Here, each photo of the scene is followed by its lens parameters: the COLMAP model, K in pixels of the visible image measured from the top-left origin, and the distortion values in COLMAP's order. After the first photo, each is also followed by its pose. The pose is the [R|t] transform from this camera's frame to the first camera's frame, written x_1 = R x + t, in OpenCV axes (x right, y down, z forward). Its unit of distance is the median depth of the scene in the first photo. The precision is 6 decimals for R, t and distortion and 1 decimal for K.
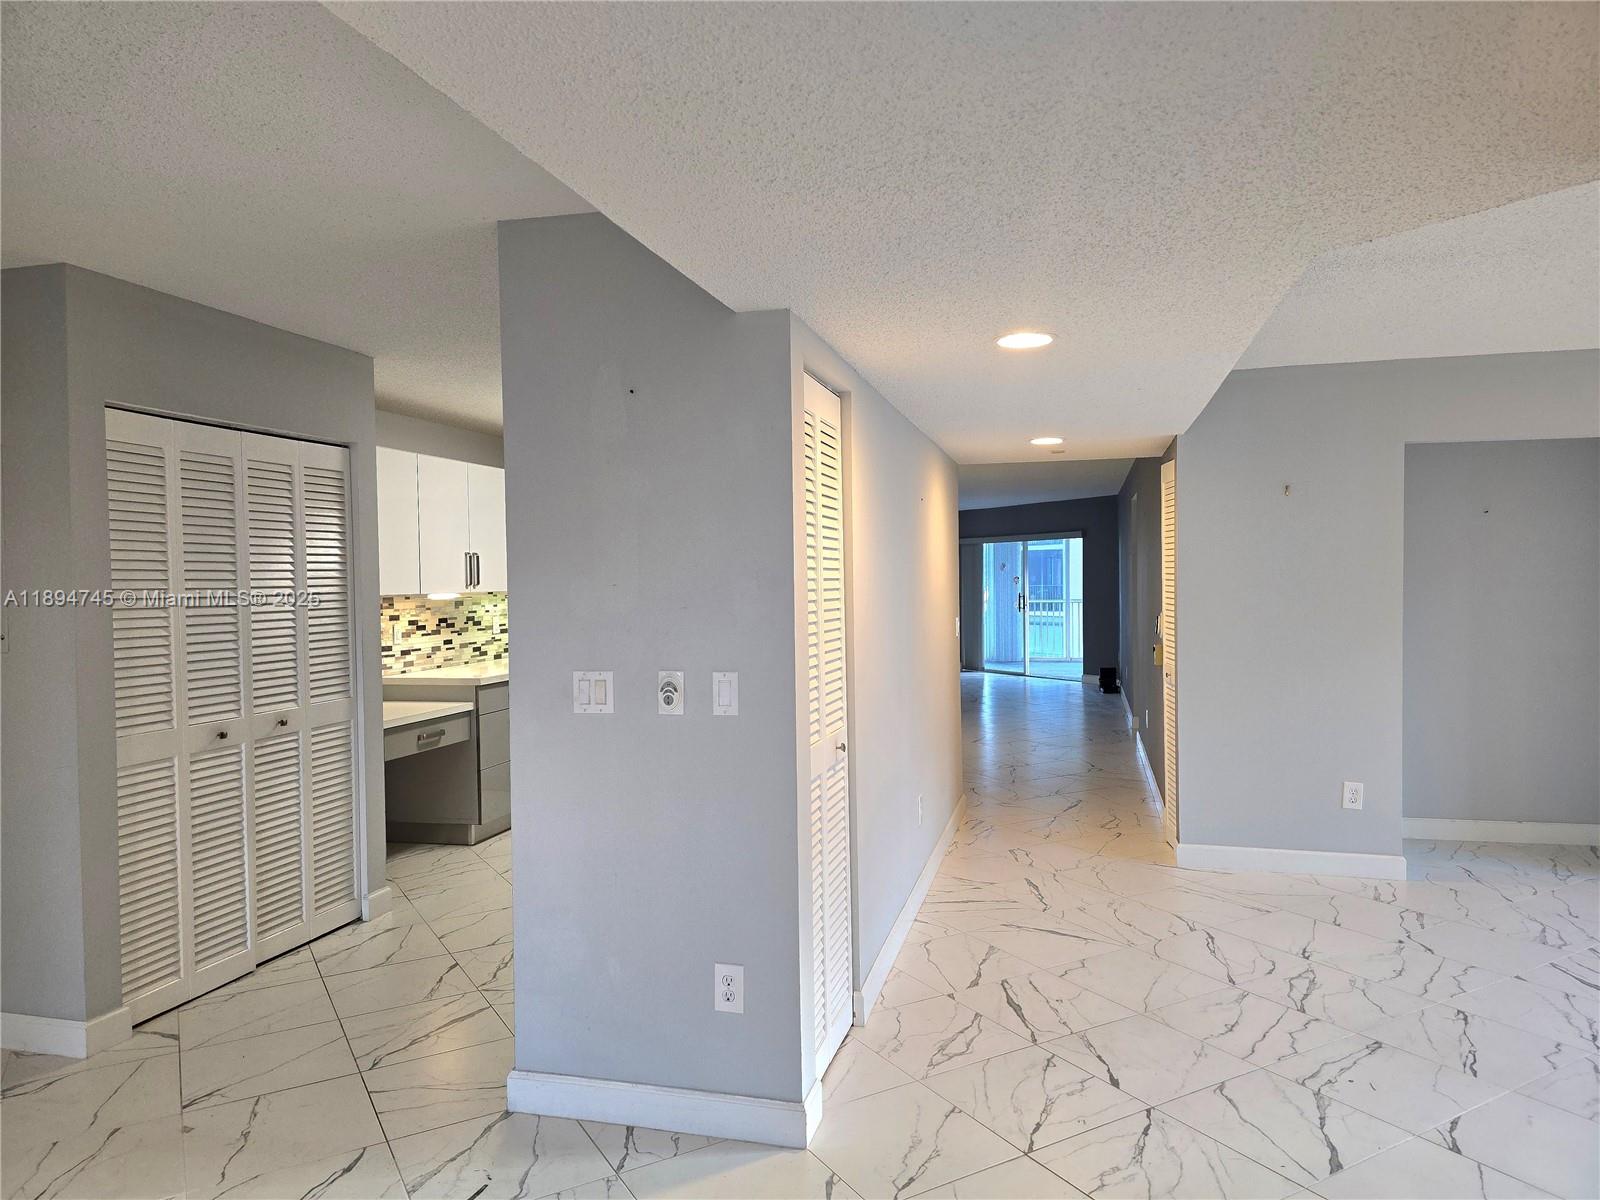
lens RADIAL K [[1088.4, 0, 802.0], [0, 1088.4, 601.0], [0, 0, 1]] dist [0.038612, -0.016360]
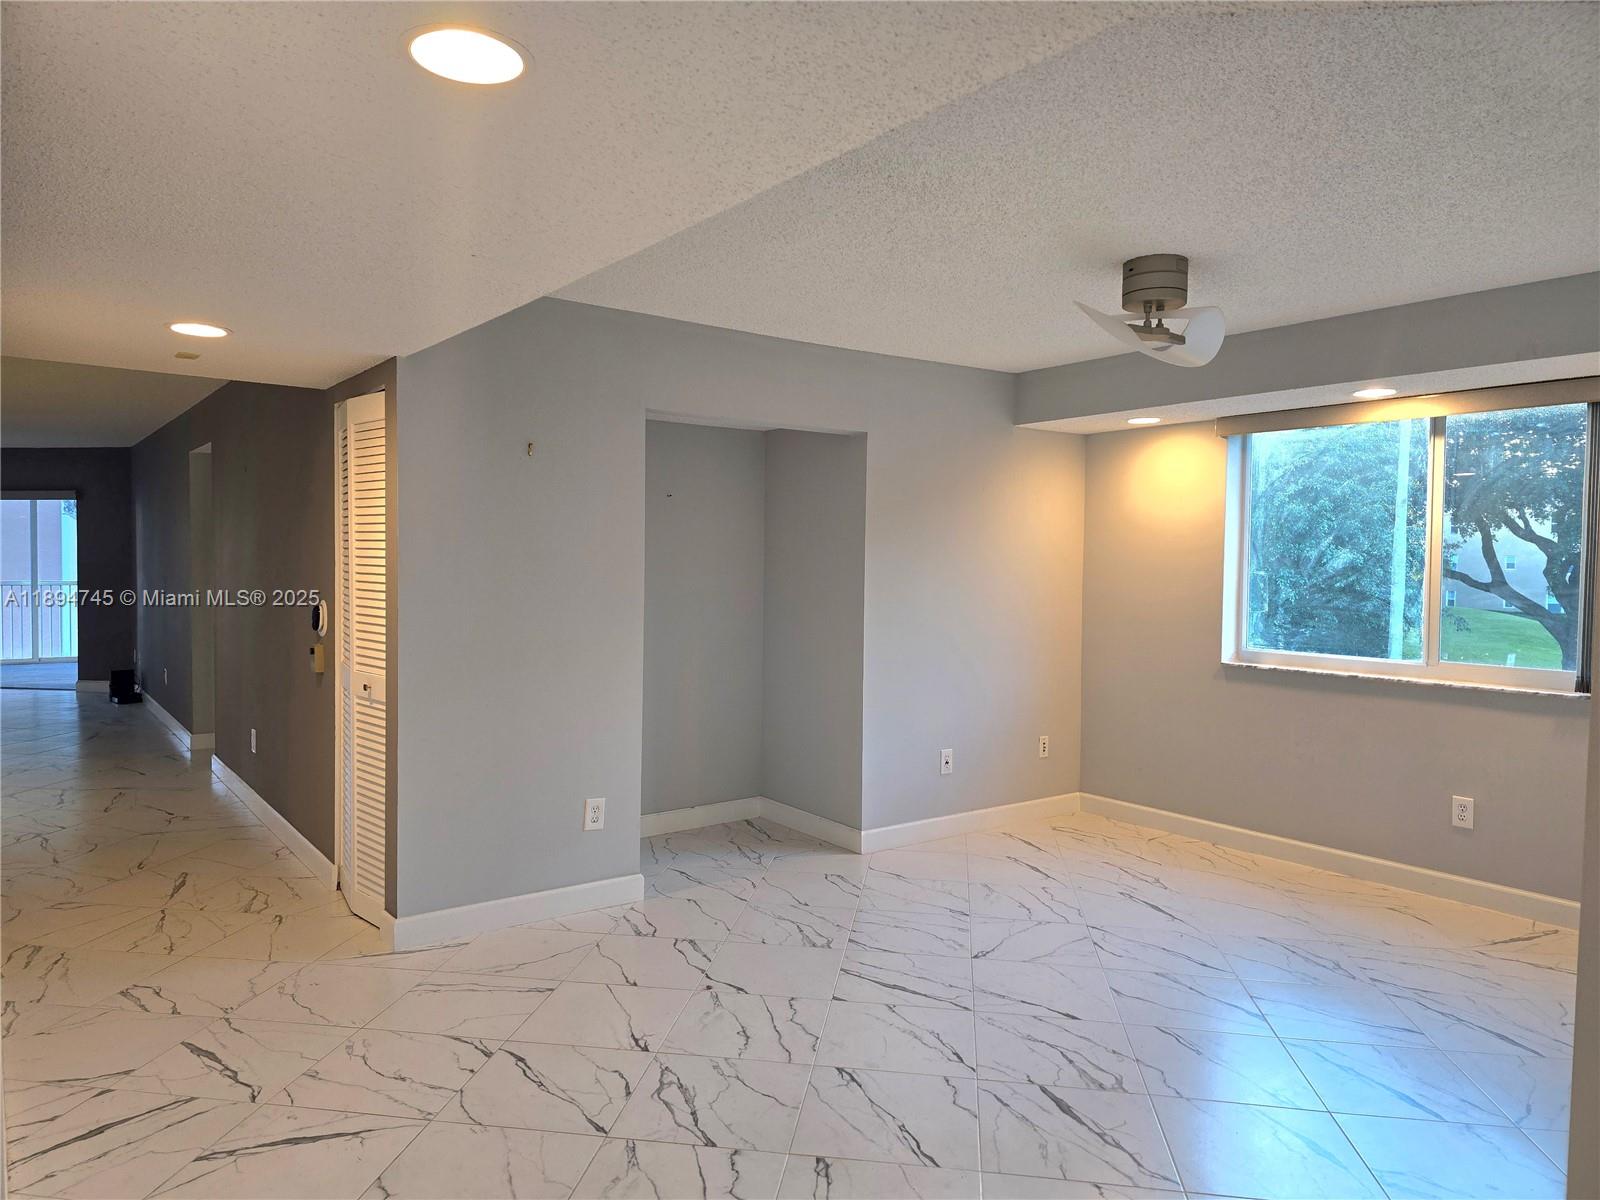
lens RADIAL K [[1088.4, 0, 794.9], [0, 1088.4, 597.5], [0, 0, 1]] dist [0.038612, -0.016360]
pose [[0.632276, -0.011379, 0.774660, -0.053218], [0.000306, 0.999896, 0.014438, -0.002544], [-0.774743, -0.008892, 0.632214, 0.351870]]
